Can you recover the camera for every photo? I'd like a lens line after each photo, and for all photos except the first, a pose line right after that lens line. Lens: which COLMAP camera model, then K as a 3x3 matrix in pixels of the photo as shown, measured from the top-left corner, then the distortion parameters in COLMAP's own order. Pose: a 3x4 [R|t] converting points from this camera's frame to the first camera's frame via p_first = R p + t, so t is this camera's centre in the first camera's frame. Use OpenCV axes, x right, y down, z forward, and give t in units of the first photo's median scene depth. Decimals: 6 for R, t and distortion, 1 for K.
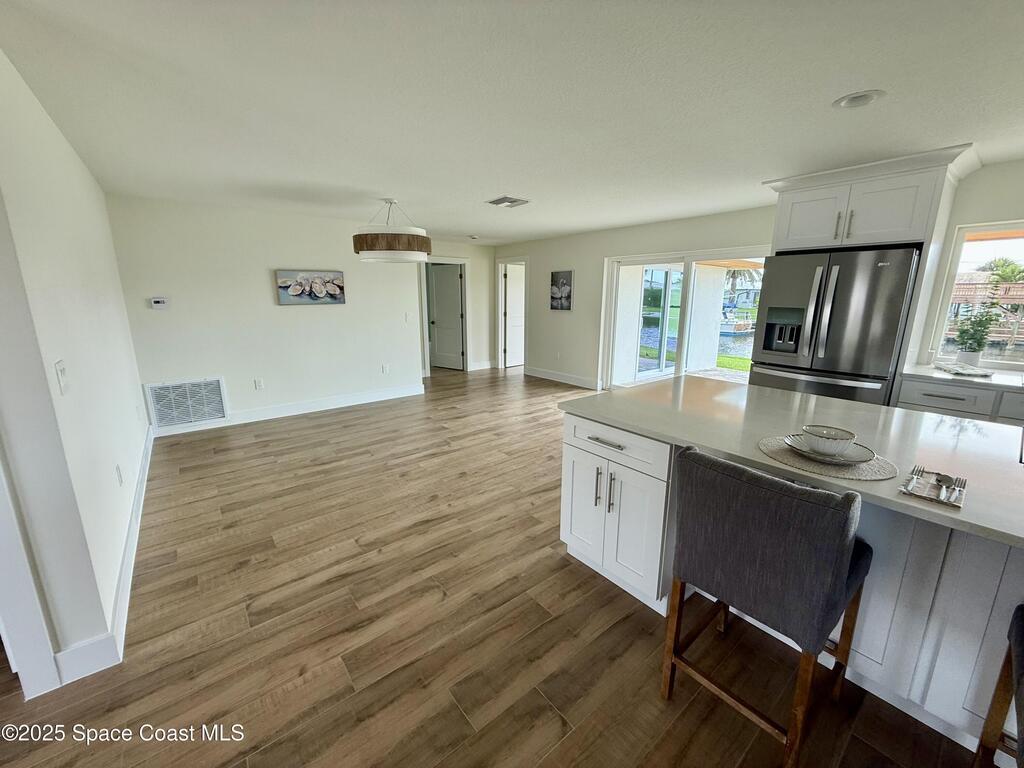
lens RADIAL K [[410.9, 0, 507.4], [0, 410.9, 382.8], [0, 0, 1]] dist [0.002080, 0.000935]
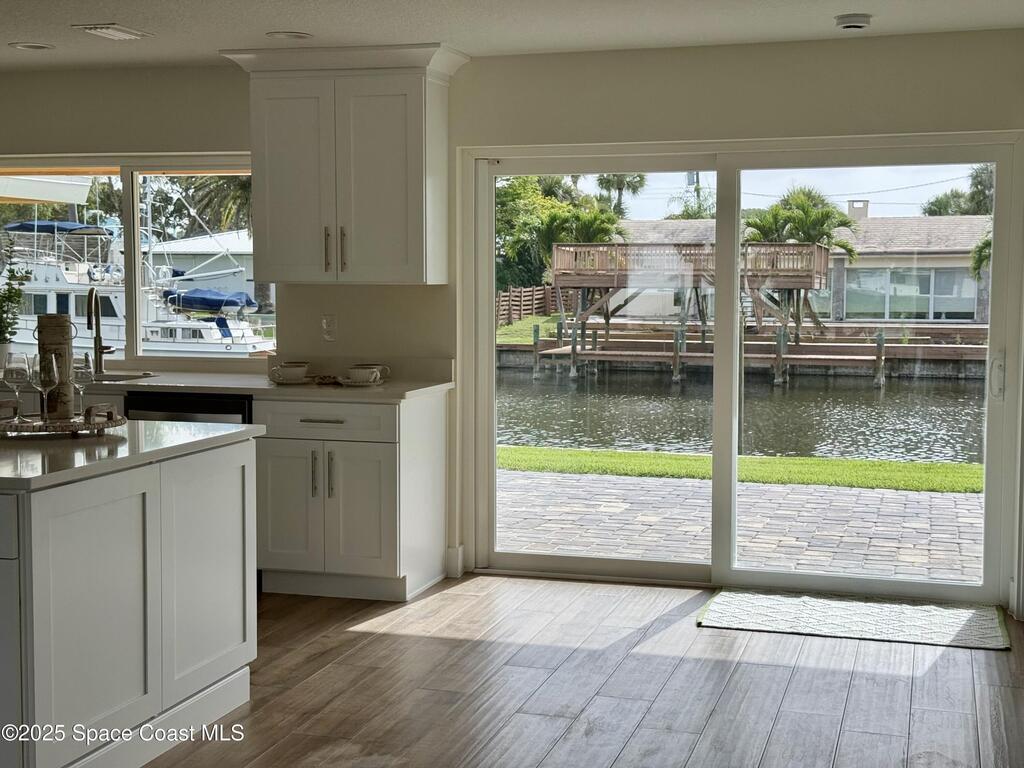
lens RADIAL K [[1443.3, 0, 493.3], [0, 1443.3, 390.4], [0, 0, 1]] dist [0.129212, 0.000000]
pose [[0.823470, -0.048776, 0.565260, 0.224325], [0.120440, 0.988619, -0.090149, 0.149882], [-0.554430, 0.142314, 0.819972, -0.659001]]
